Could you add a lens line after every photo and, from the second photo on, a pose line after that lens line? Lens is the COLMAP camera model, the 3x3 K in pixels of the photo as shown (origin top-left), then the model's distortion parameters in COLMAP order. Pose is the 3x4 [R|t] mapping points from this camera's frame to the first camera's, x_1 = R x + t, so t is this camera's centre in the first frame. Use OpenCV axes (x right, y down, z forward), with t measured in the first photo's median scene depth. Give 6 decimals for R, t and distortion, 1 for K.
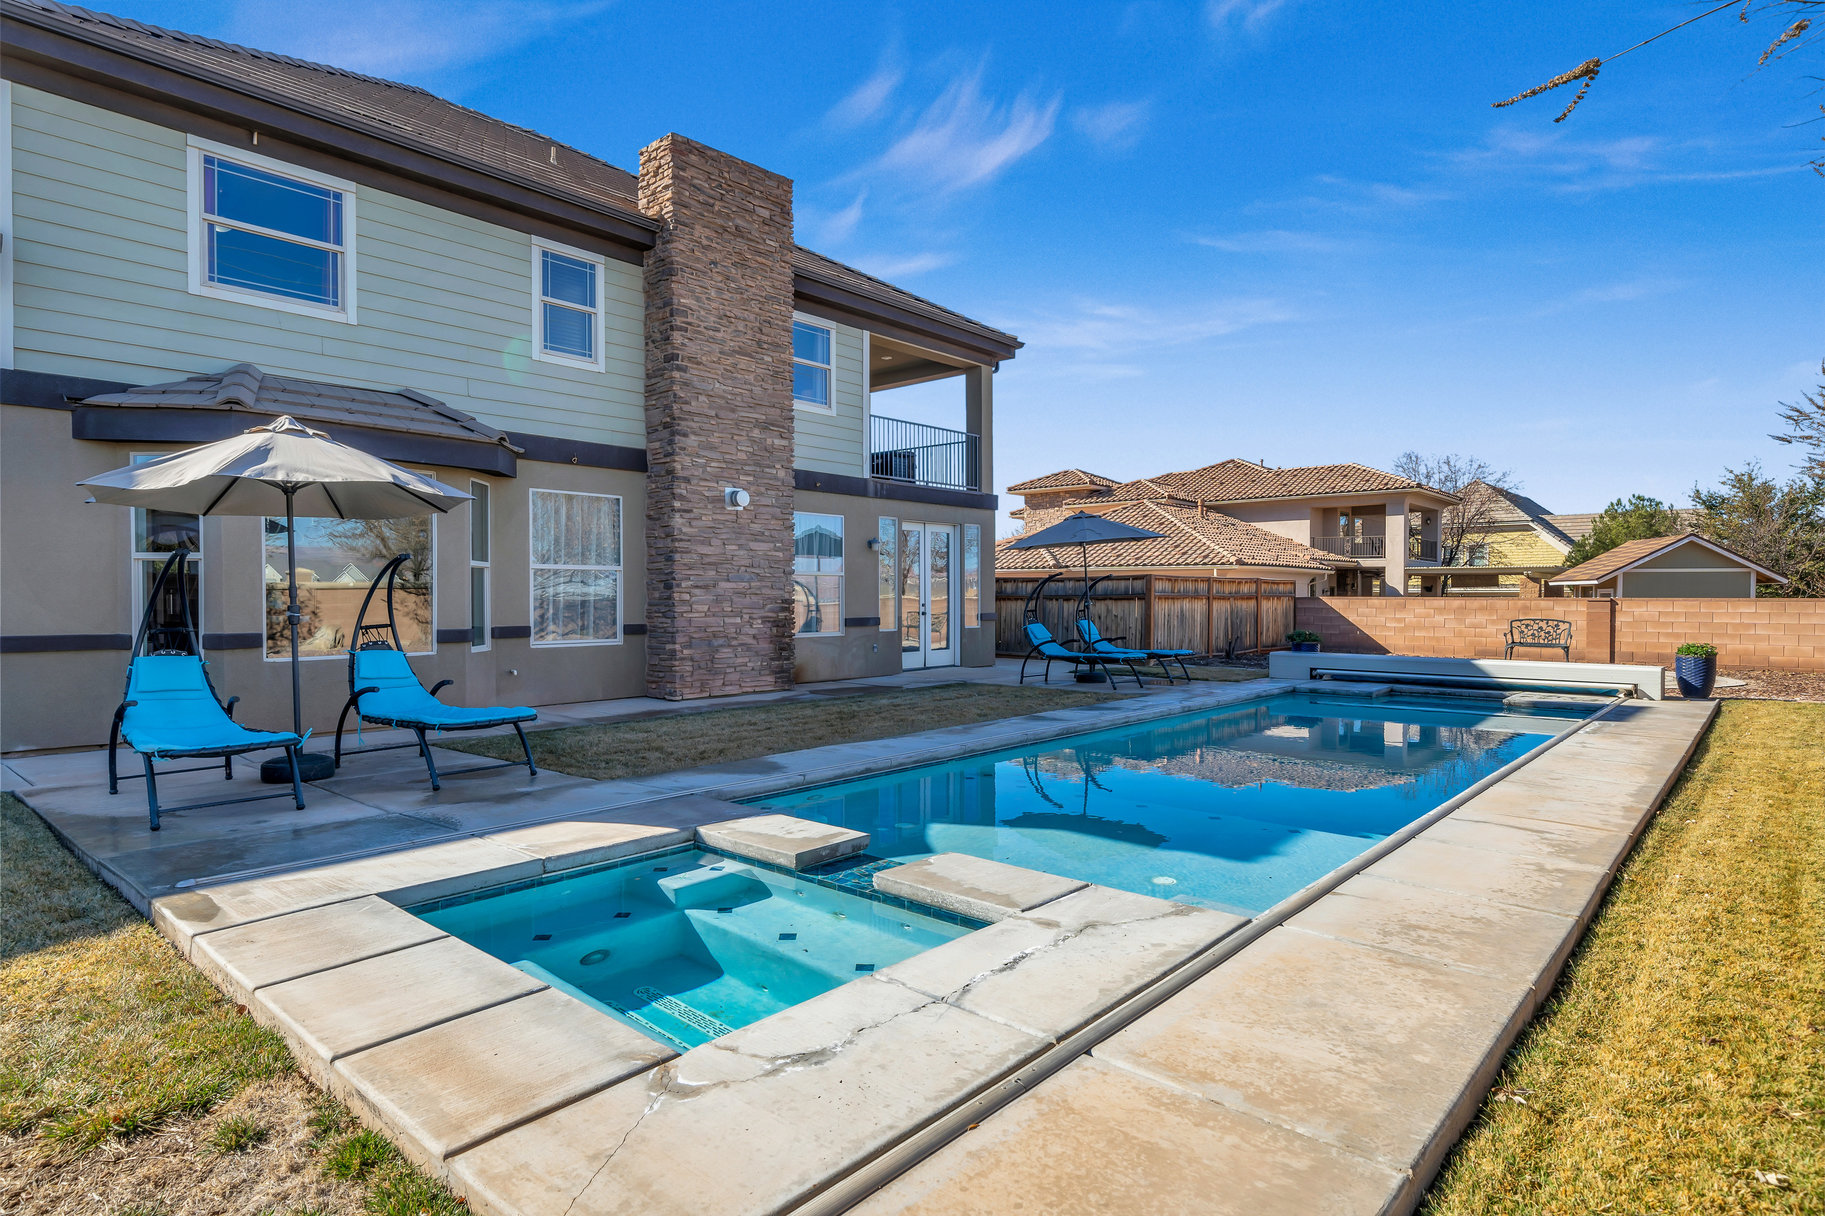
lens RADIAL K [[971.9, 0, 905.5], [0, 971.9, 605.3], [0, 0, 1]] dist [-0.001386, -0.002011]
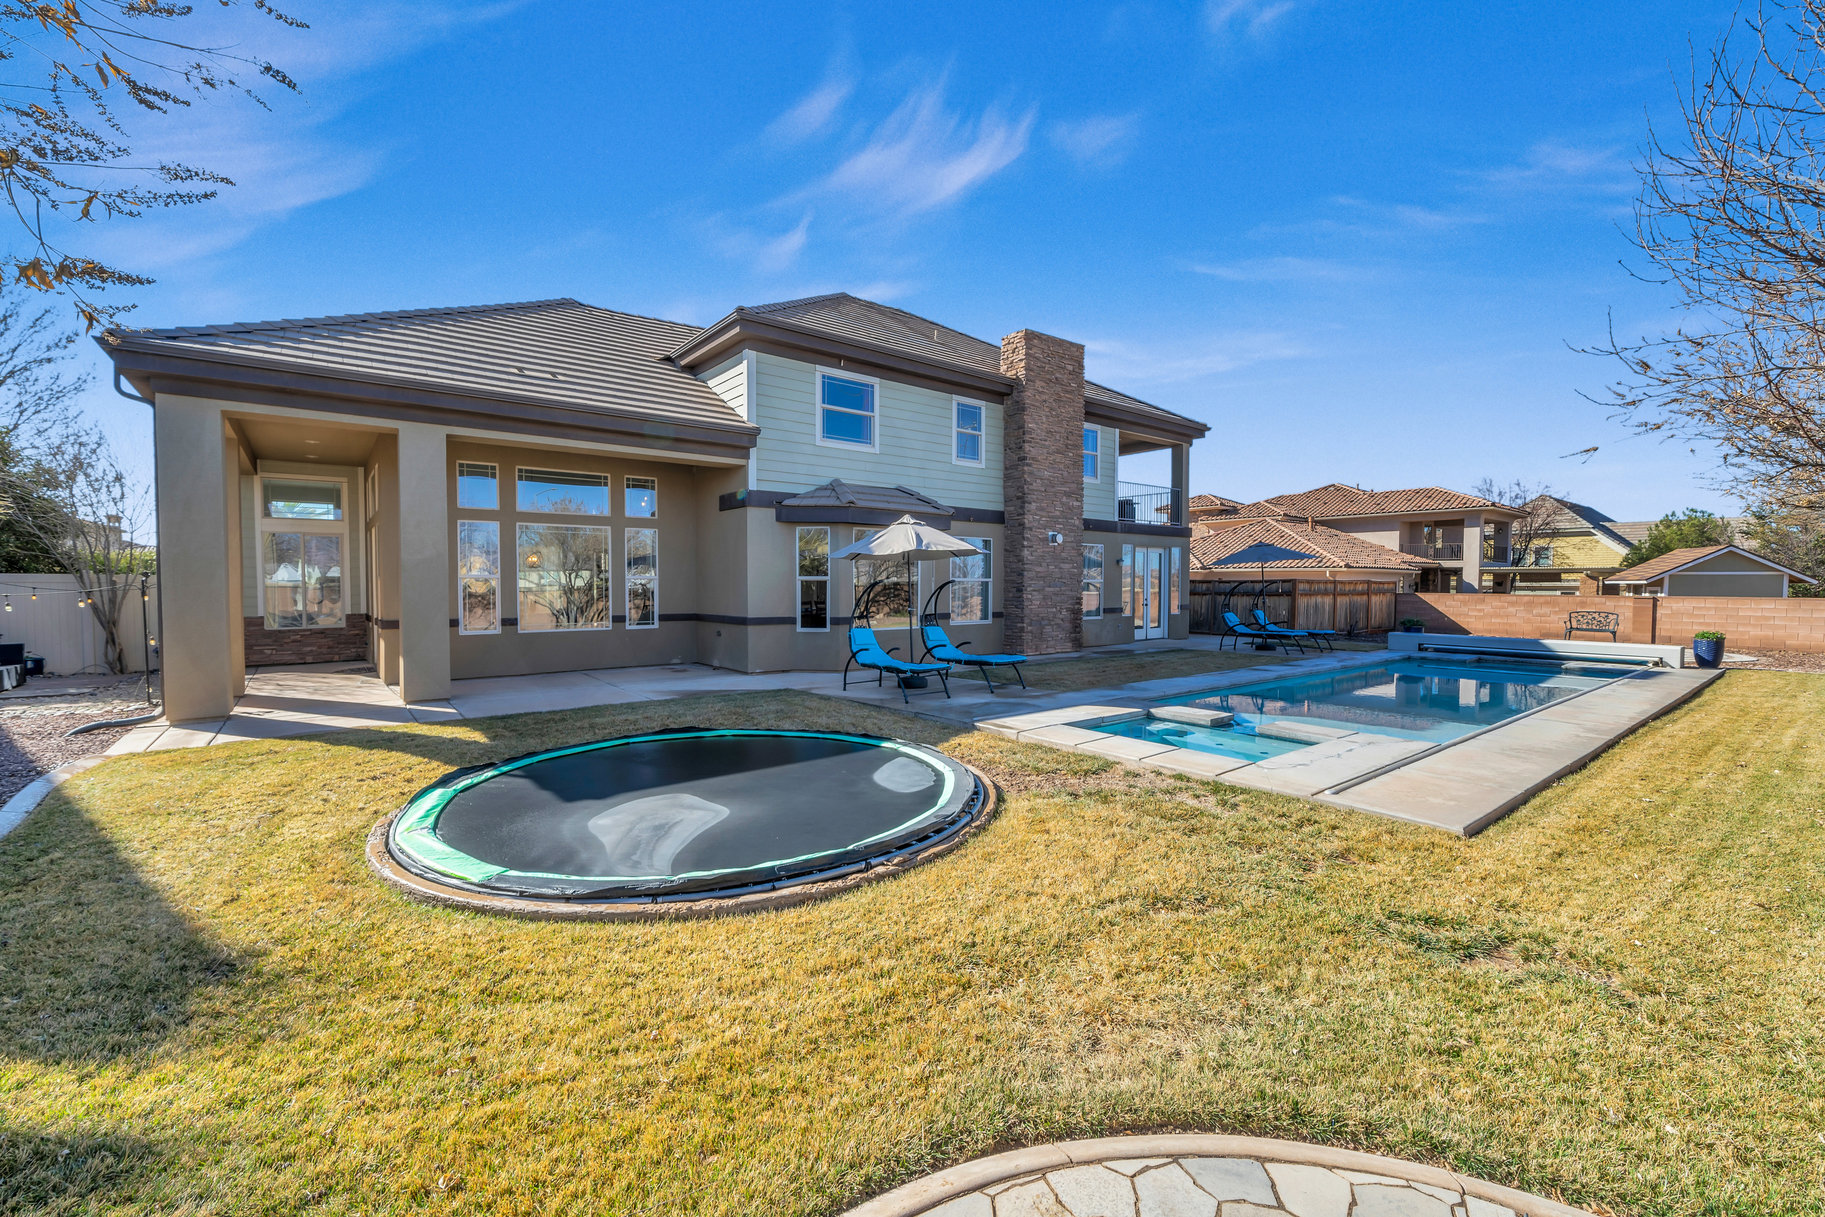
lens RADIAL K [[728.5, 0, 922.6], [0, 728.5, 606.8], [0, 0, 1]] dist [-0.001225, -0.000395]
pose [[0.985202, 0.008300, -0.171194, -0.171159], [-0.004595, 0.999747, 0.022026, -0.015821], [0.171333, -0.020913, 0.984991, -0.283021]]
